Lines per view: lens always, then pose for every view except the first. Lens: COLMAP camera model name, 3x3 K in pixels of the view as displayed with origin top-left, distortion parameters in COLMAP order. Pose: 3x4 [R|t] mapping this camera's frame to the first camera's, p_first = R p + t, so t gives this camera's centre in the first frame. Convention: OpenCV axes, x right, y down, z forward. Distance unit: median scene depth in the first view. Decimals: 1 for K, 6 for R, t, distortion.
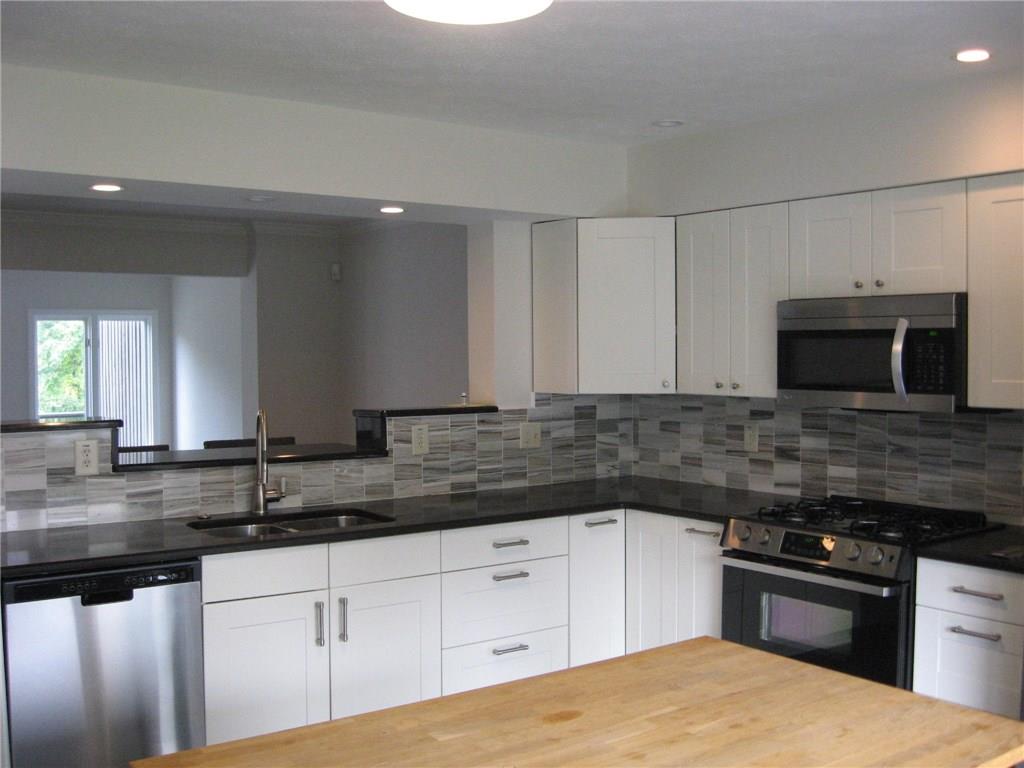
lens RADIAL K [[1070.2, 0, 508.3], [0, 1070.2, 382.8], [0, 0, 1]] dist [-0.117657, 0.000000]
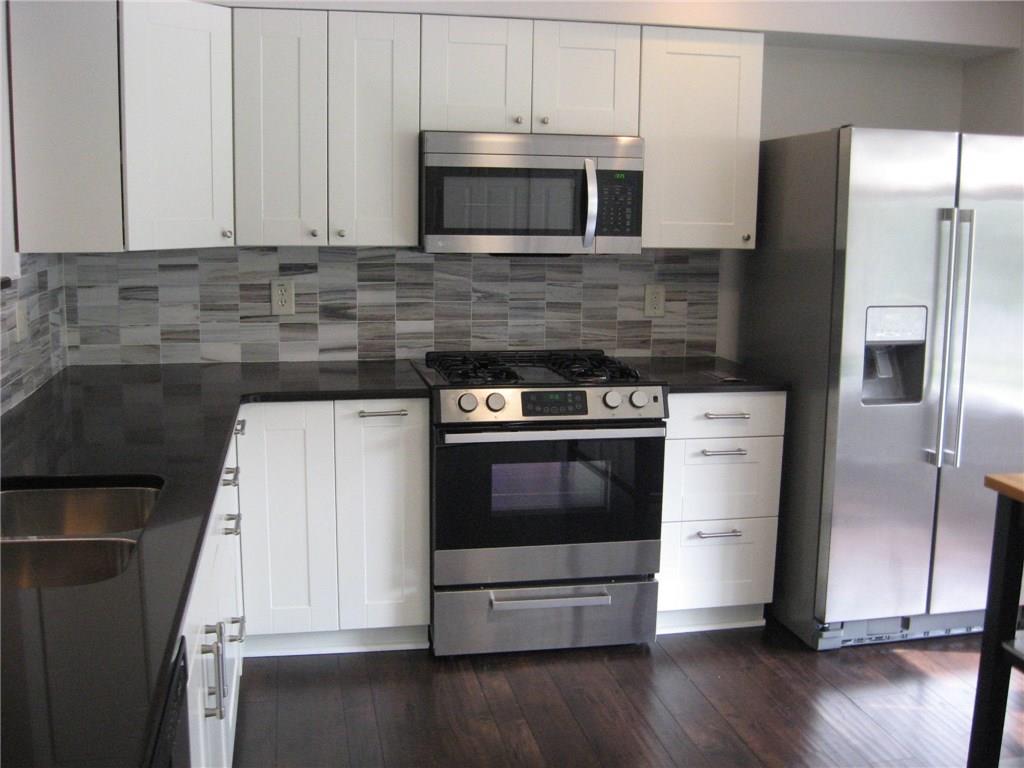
lens RADIAL K [[1070.2, 0, 503.1], [0, 1070.2, 388.9], [0, 0, 1]] dist [-0.117657, 0.000000]
pose [[0.426262, -0.143844, 0.893090, -0.461861], [0.014585, 0.988241, 0.152208, -0.001439], [-0.904482, -0.051855, 0.423347, 0.517051]]
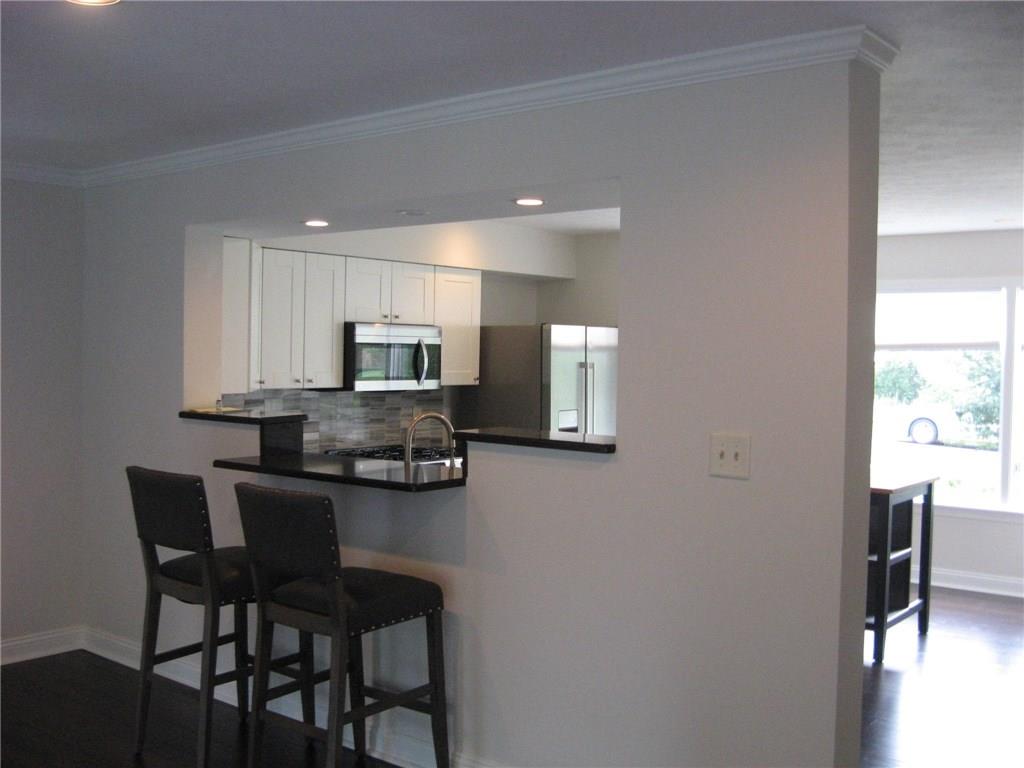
lens RADIAL K [[1070.2, 0, 513.8], [0, 1070.2, 382.9], [0, 0, 1]] dist [-0.117657, 0.000000]
pose [[-0.260420, -0.027847, 0.965094, -1.152819], [0.016238, 0.999316, 0.033216, -0.034542], [-0.965359, 0.024322, -0.259790, 1.065832]]
